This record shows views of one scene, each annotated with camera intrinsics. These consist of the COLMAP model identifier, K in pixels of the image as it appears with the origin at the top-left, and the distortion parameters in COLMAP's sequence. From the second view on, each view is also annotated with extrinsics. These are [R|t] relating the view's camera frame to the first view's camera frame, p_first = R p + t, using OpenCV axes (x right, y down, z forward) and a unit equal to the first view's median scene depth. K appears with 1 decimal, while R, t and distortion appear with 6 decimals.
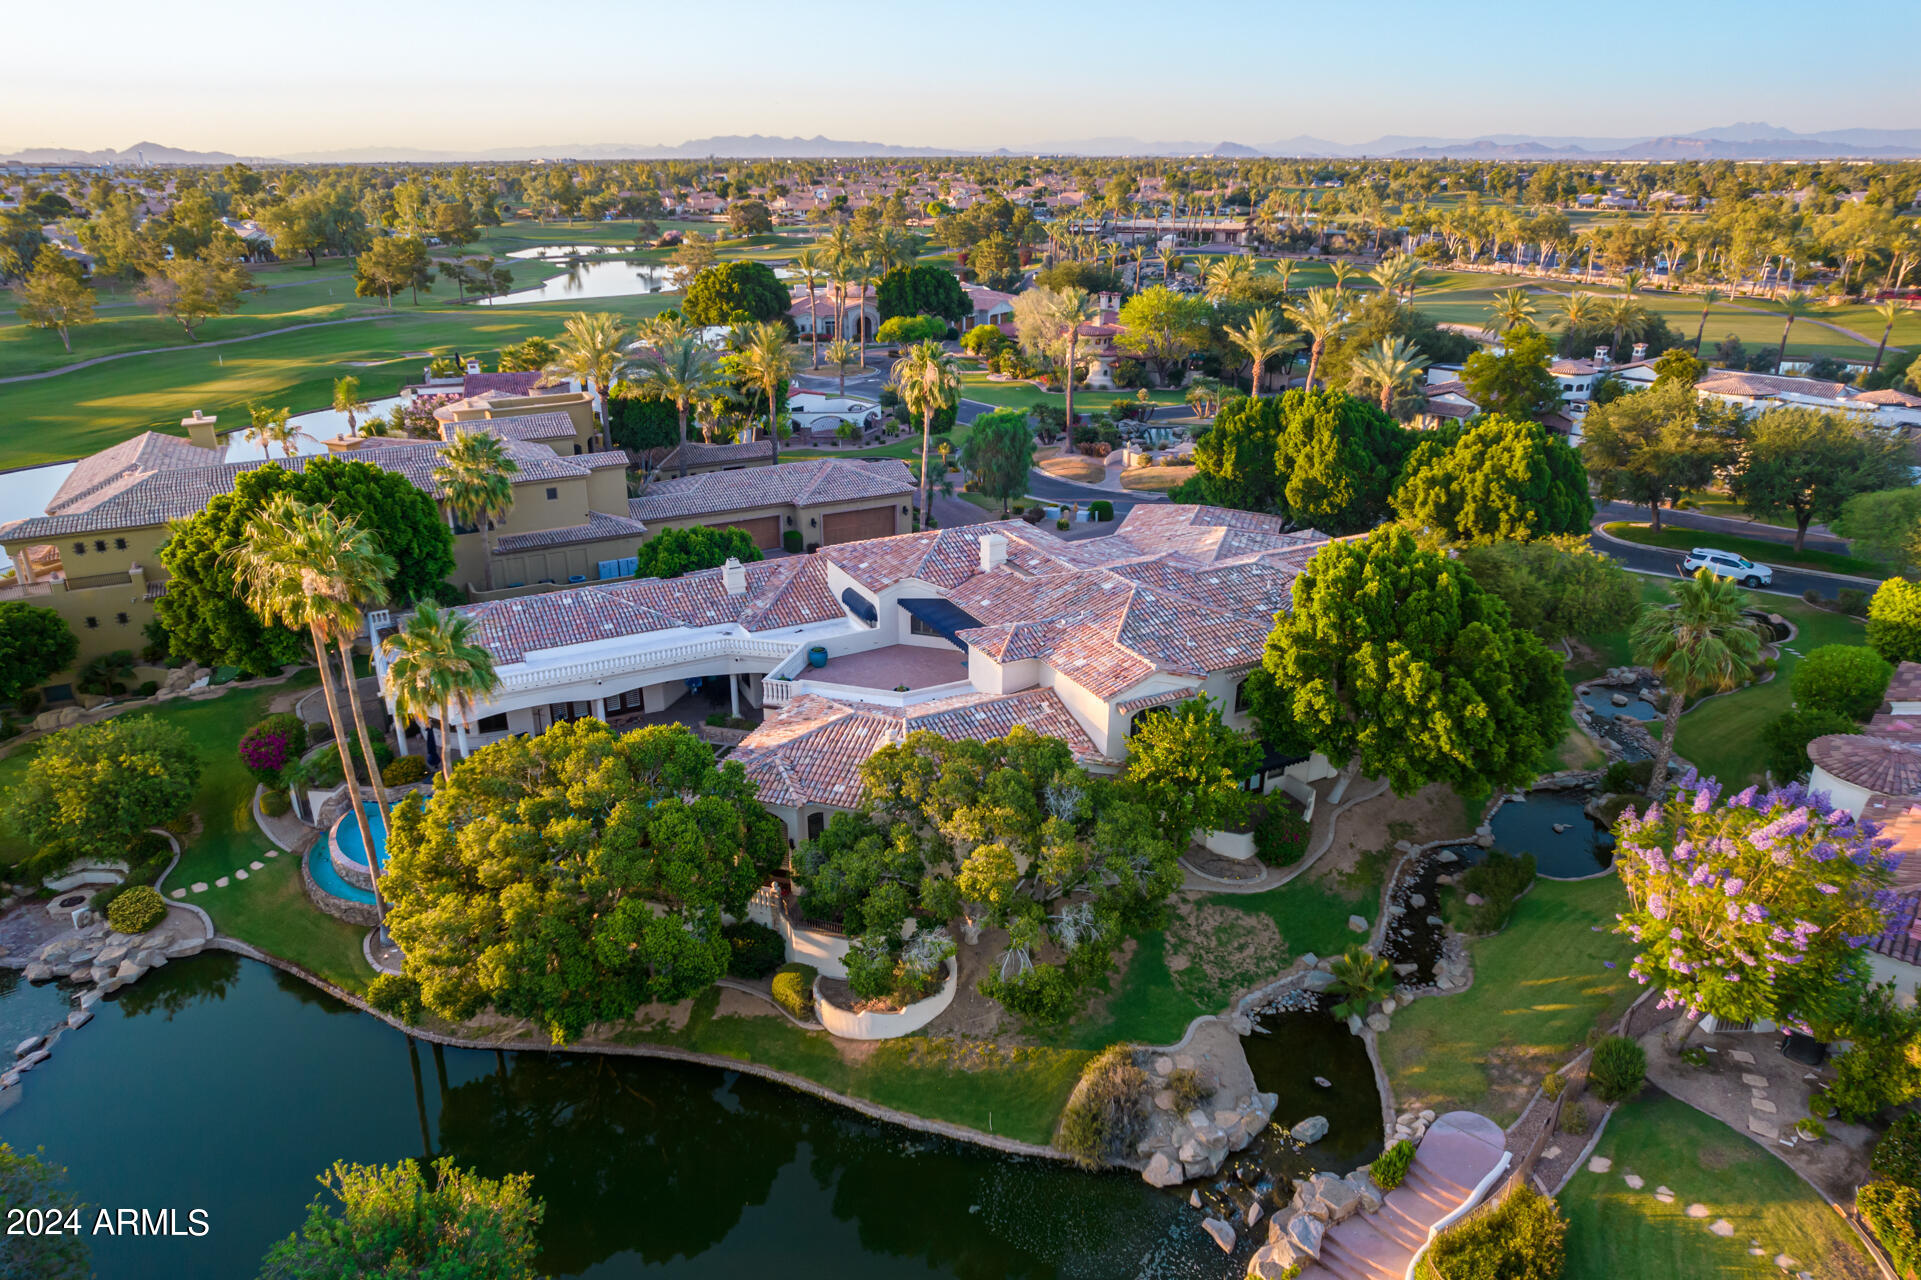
lens RADIAL K [[1236.9, 0, 955.8], [0, 1236.9, 639.6], [0, 0, 1]] dist [-0.065071, 0.055507]
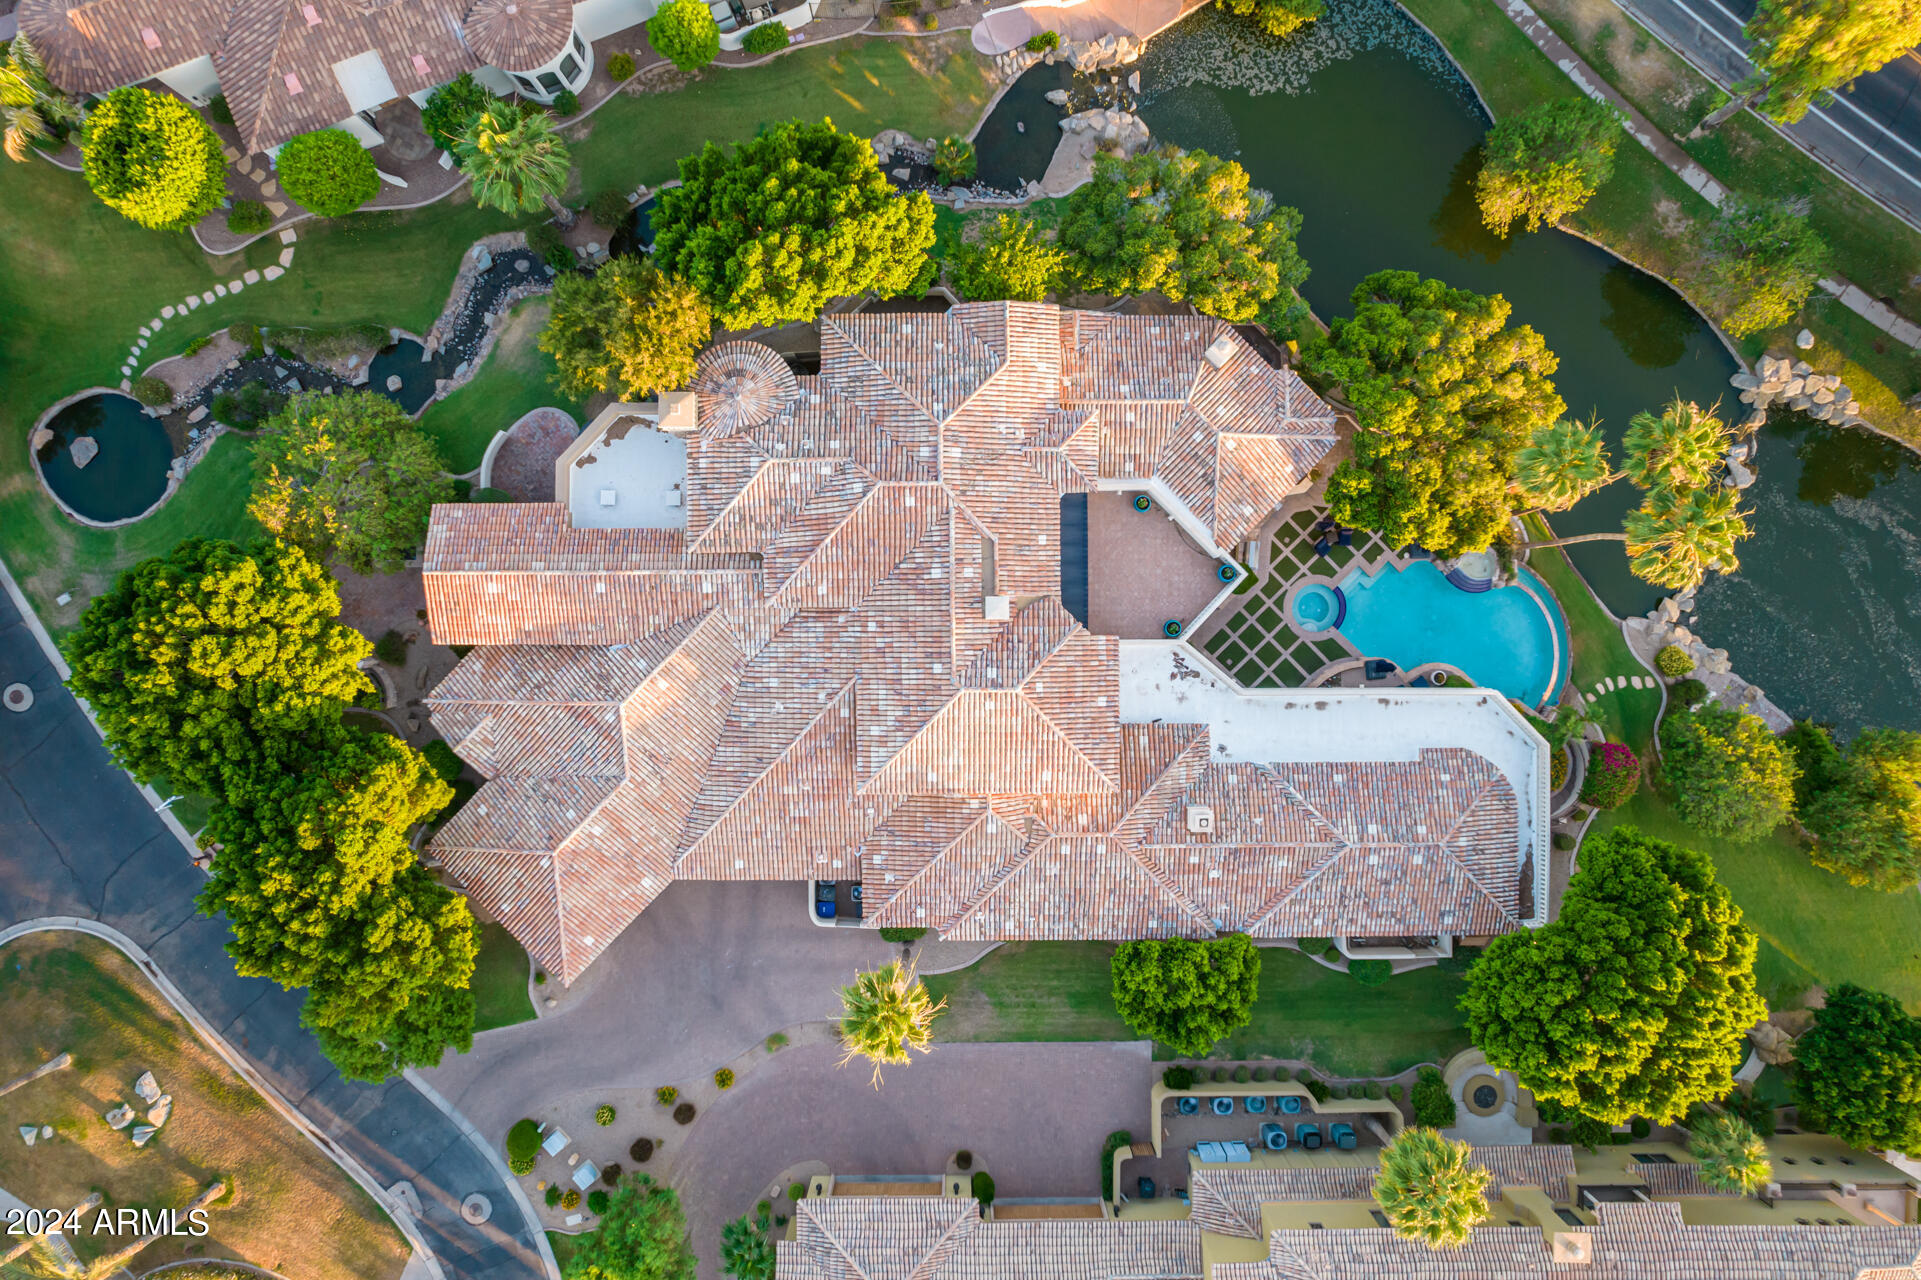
lens RADIAL K [[1208.3, 0, 960.5], [0, 1208.3, 640.0], [0, 0, 1]] dist [-0.076538, 0.070265]
pose [[-0.892807, -0.450389, -0.006799, 0.063741], [0.162222, -0.335581, 0.927938, -1.218392], [-0.420215, 0.827367, 0.372672, 0.889839]]
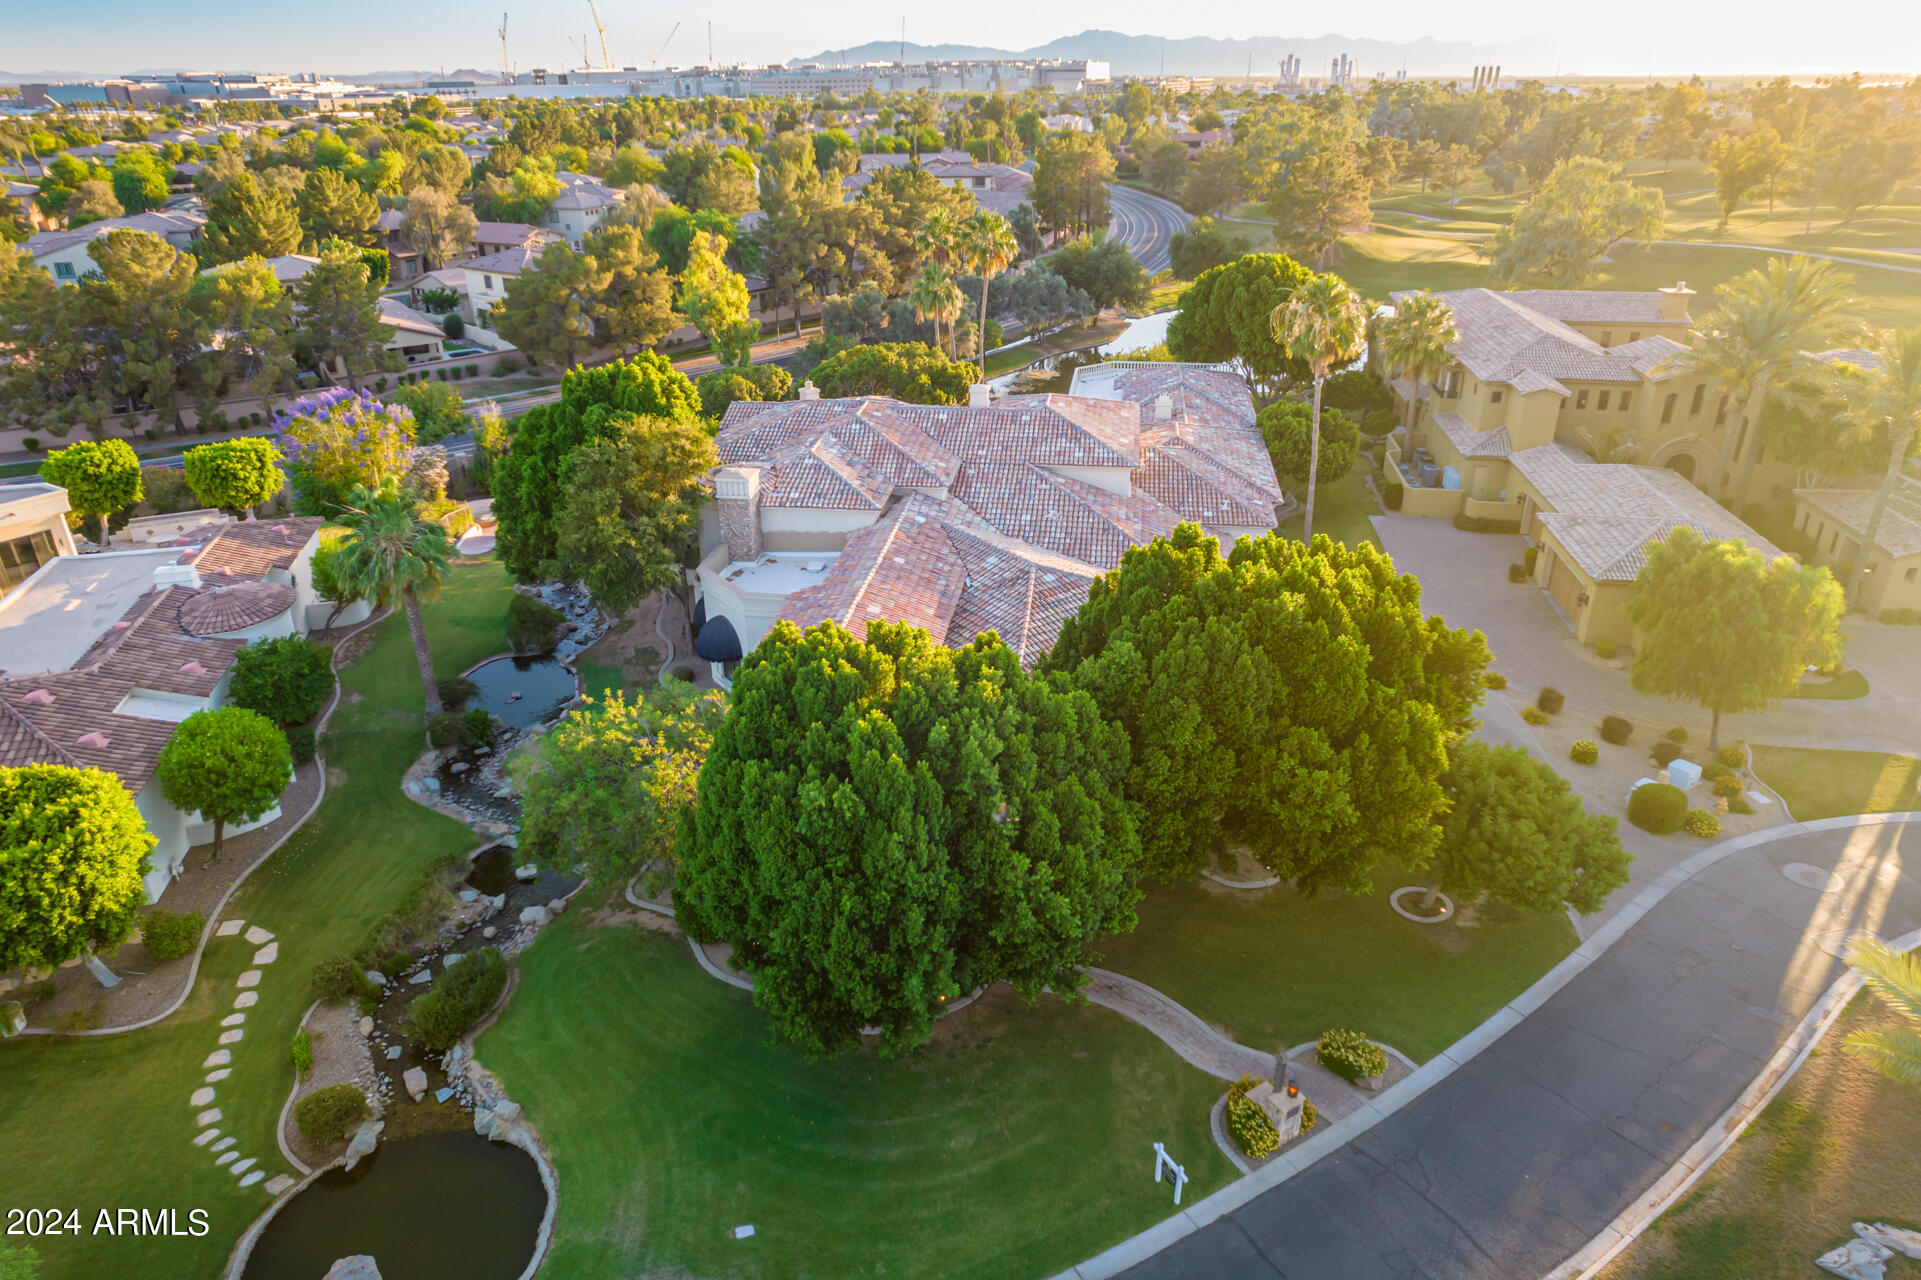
lens RADIAL K [[1236.8, 0, 958.8], [0, 1236.8, 647.6], [0, 0, 1]] dist [-0.078838, 0.073939]
pose [[-0.571293, 0.358513, -0.738304, 1.230419], [-0.290272, 0.753157, 0.590335, -0.723554], [0.767702, 0.551564, -0.326207, 1.910800]]
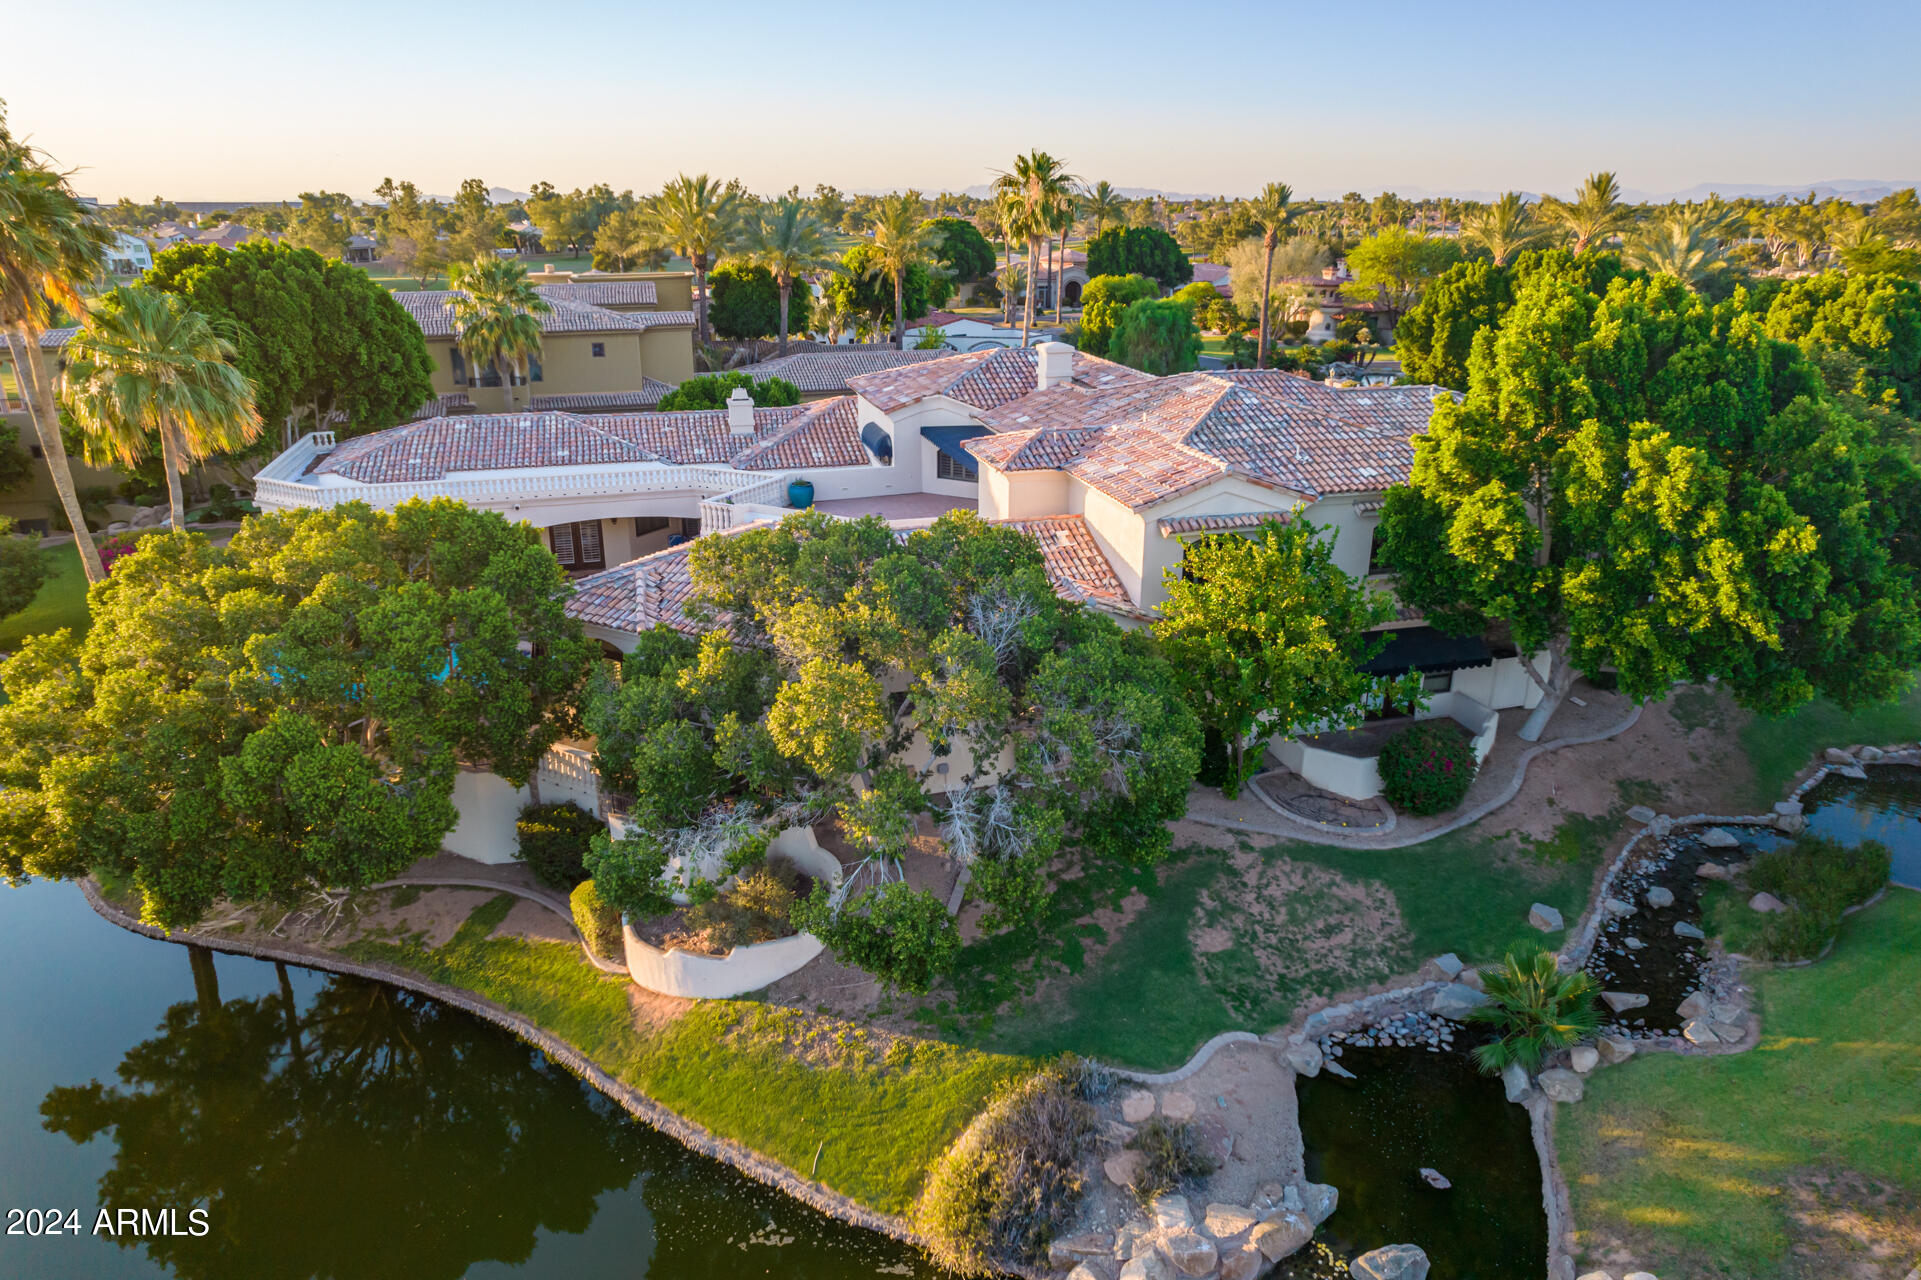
lens RADIAL K [[1223.4, 0, 958.7], [0, 1223.4, 646.5], [0, 0, 1]] dist [-0.073891, 0.068422]
pose [[0.978321, 0.072110, -0.194136, 0.161181], [-0.076438, 0.996963, -0.014888, 0.136601], [0.192473, 0.029404, 0.980862, 0.389360]]
